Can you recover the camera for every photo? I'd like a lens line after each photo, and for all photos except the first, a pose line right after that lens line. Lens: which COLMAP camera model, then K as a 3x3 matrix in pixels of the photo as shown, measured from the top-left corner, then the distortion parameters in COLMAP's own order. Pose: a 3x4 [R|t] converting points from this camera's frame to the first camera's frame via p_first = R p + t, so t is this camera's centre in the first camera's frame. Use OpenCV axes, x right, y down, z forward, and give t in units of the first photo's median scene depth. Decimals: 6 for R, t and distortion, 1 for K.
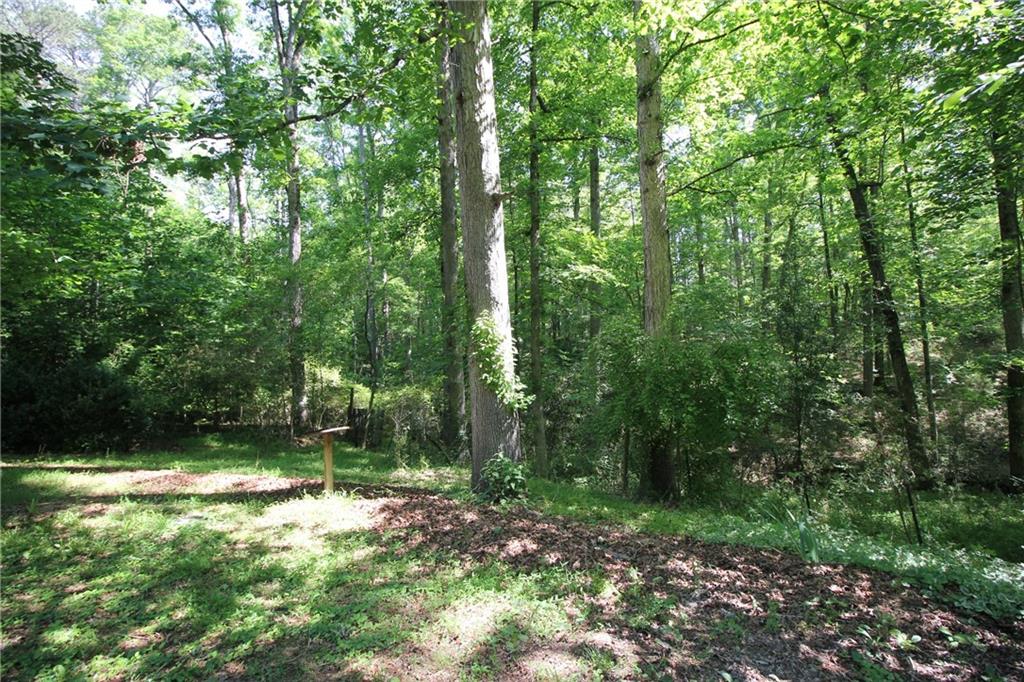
lens RADIAL K [[468.0, 0, 519.1], [0, 468.0, 338.2], [0, 0, 1]] dist [-0.013592, -0.008874]
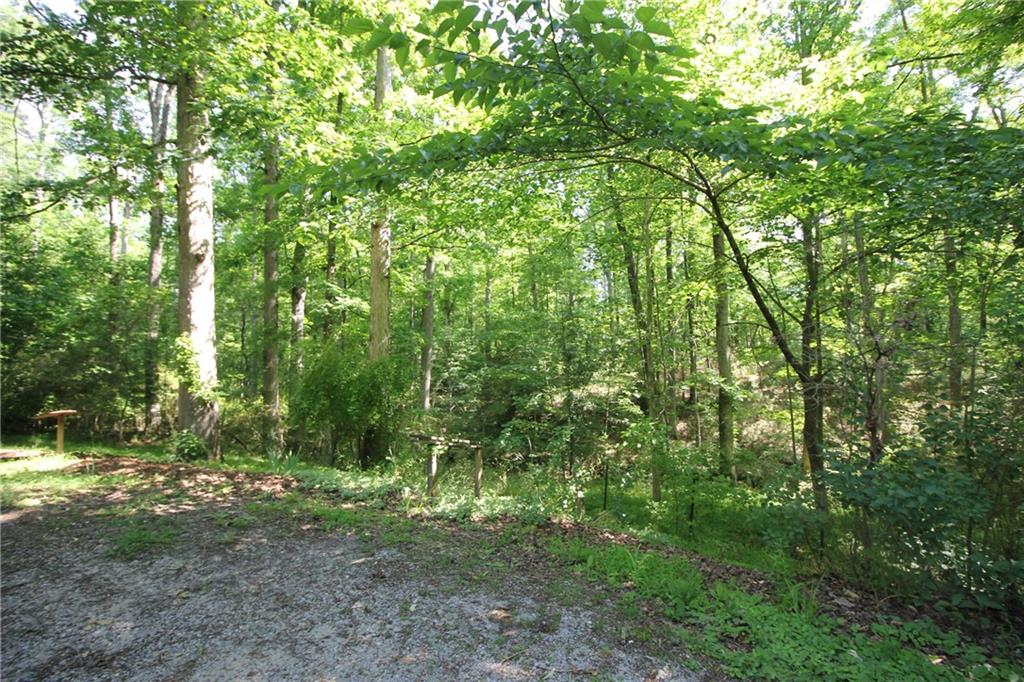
lens RADIAL K [[468.0, 0, 519.1], [0, 468.0, 338.2], [0, 0, 1]] dist [-0.013592, -0.008874]
pose [[0.992681, 0.024747, 0.118205, 0.729354], [-0.020109, 0.998986, -0.040274, -0.004573], [-0.119081, 0.037602, 0.992172, -0.515134]]
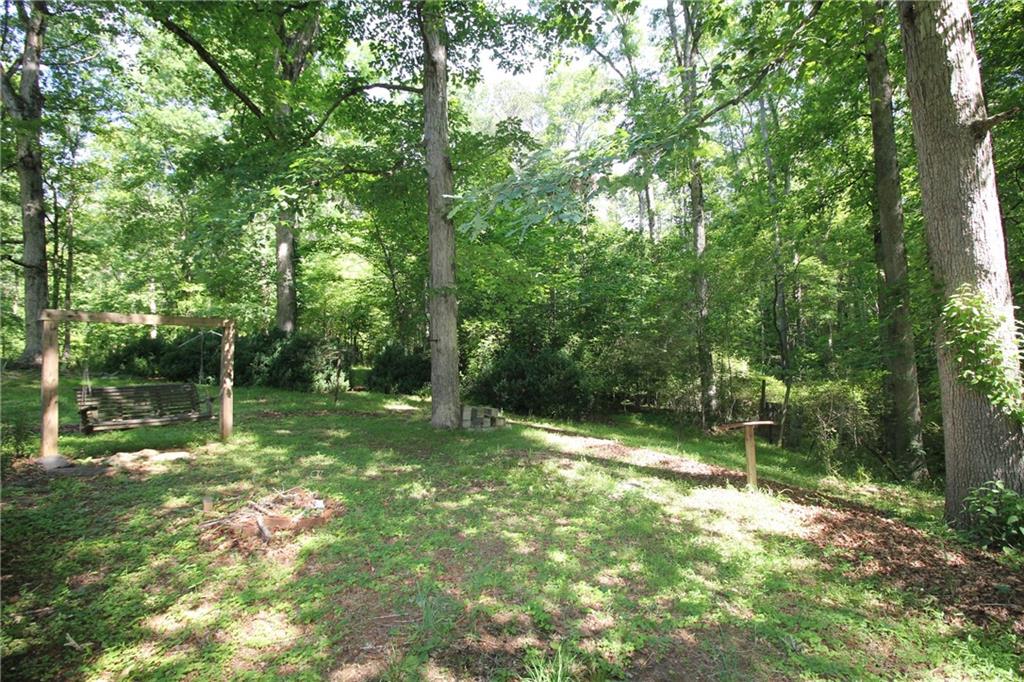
lens RADIAL K [[468.0, 0, 519.1], [0, 468.0, 338.2], [0, 0, 1]] dist [-0.013592, -0.008874]
pose [[0.686116, -0.010506, -0.727416, -0.027985], [0.025858, 0.999616, 0.009952, 0.000168], [0.727032, -0.025638, 0.686124, -0.003622]]
